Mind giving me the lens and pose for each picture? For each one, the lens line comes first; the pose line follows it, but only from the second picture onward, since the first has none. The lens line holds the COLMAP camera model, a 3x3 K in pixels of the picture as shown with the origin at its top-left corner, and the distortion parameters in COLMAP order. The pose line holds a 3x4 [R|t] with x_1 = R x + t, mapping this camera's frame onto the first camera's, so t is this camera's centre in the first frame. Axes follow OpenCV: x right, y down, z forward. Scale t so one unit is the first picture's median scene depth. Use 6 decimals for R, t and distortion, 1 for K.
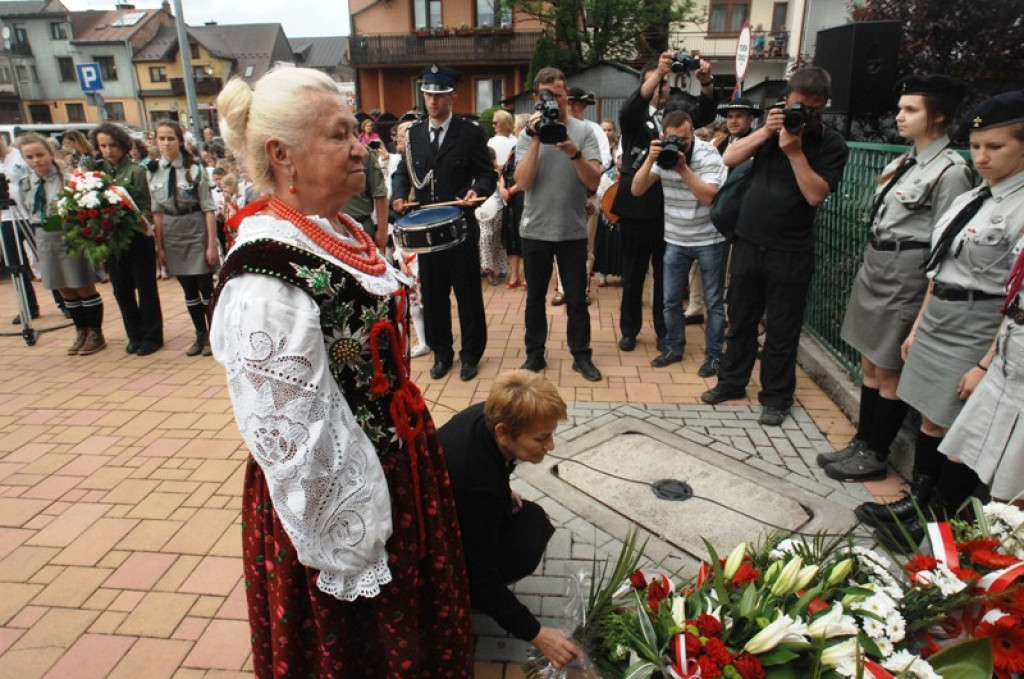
lens RADIAL K [[627.8, 0, 507.1], [0, 627.8, 339.2], [0, 0, 1]] dist [-0.060965, 0.031615]
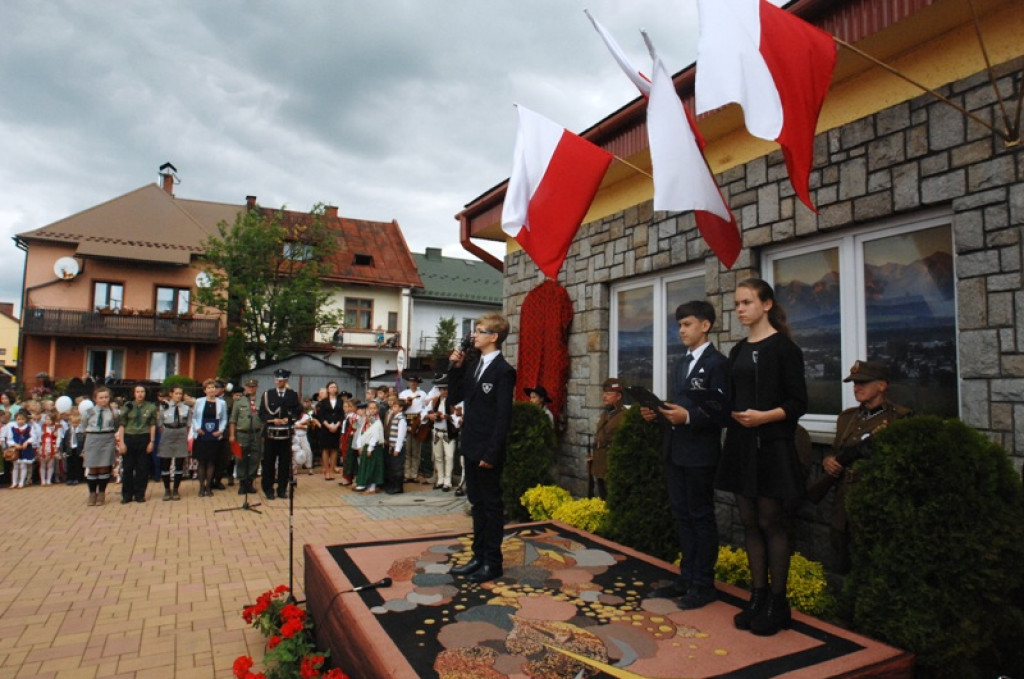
lens RADIAL K [[630.1, 0, 502.6], [0, 630.1, 336.9], [0, 0, 1]] dist [-0.064368, 0.034027]
pose [[0.836338, 0.068962, 0.543860, -0.174202], [0.160001, 0.918159, -0.362470, 0.103239], [-0.524346, 0.390165, 0.756857, -0.292918]]
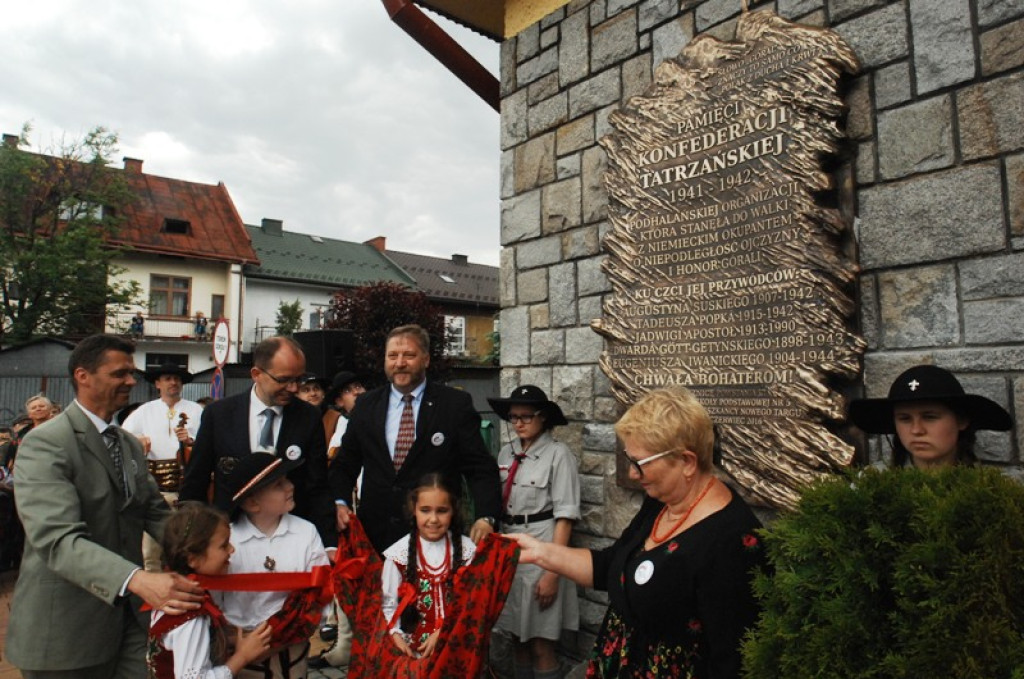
lens RADIAL K [[630.1, 0, 502.8], [0, 630.1, 339.3], [0, 0, 1]] dist [-0.064368, 0.034027]
pose [[0.676528, 0.062843, 0.733731, -0.036199], [0.247809, 0.918819, -0.307185, 0.002216], [-0.693470, 0.389645, 0.606033, -0.017221]]
